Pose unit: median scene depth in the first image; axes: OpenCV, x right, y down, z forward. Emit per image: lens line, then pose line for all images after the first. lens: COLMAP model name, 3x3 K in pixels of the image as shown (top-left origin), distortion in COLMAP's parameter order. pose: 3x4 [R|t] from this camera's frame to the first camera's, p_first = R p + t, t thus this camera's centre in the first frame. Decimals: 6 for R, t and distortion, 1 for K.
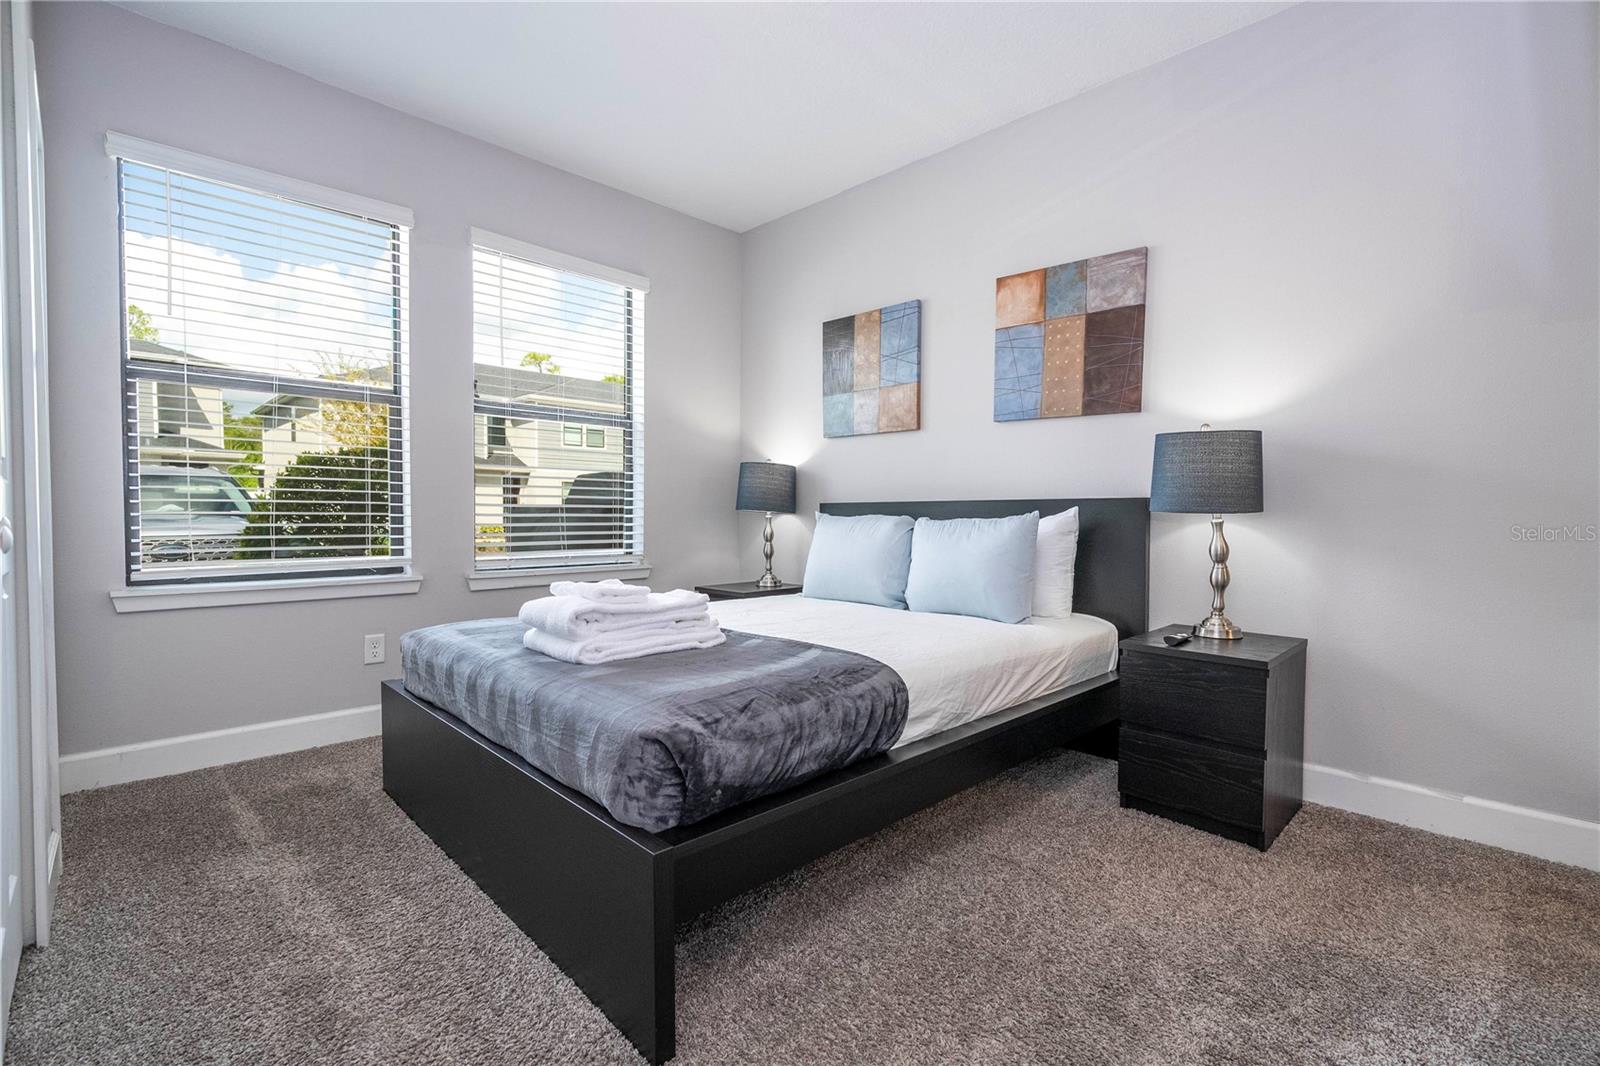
lens RADIAL K [[717.3, 0, 804.4], [0, 717.3, 536.3], [0, 0, 1]] dist [-0.001096, -0.000387]
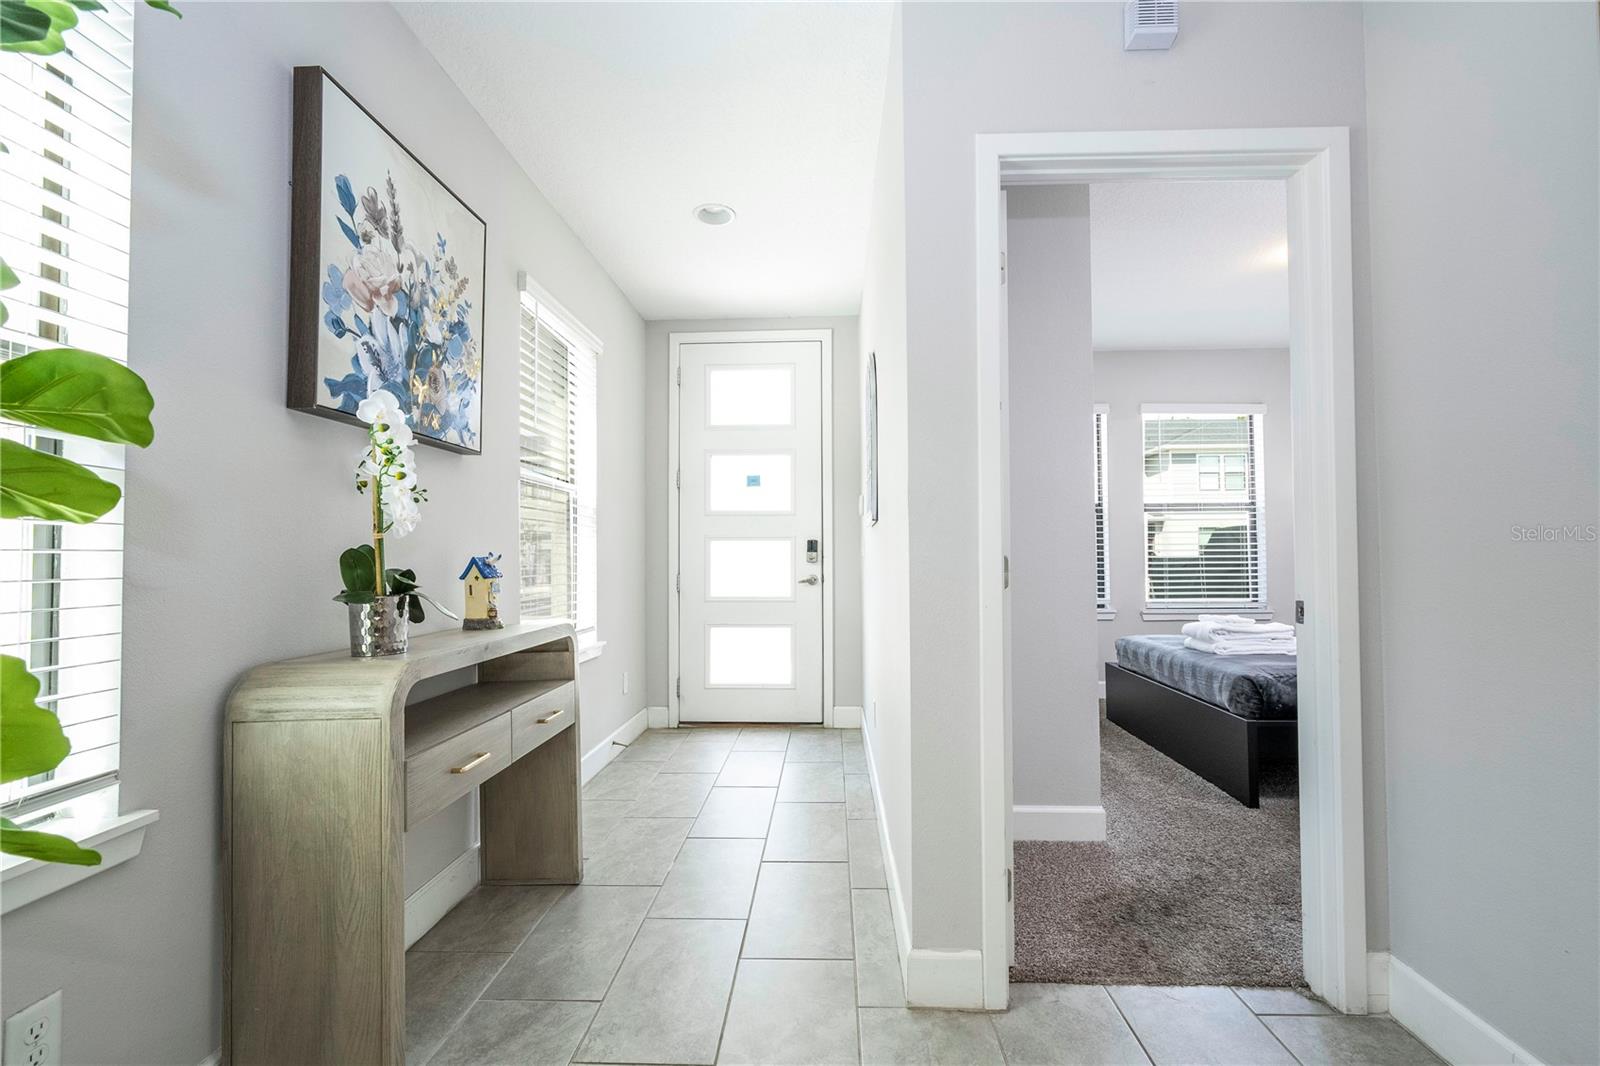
lens RADIAL K [[717.3, 0, 804.4], [0, 717.3, 536.3], [0, 0, 1]] dist [-0.001096, -0.000387]
pose [[0.676317, -0.031069, -0.735955, 0.394302], [-0.012458, 0.998485, -0.053601, -0.034200], [0.736505, 0.045420, 0.674905, -1.209459]]
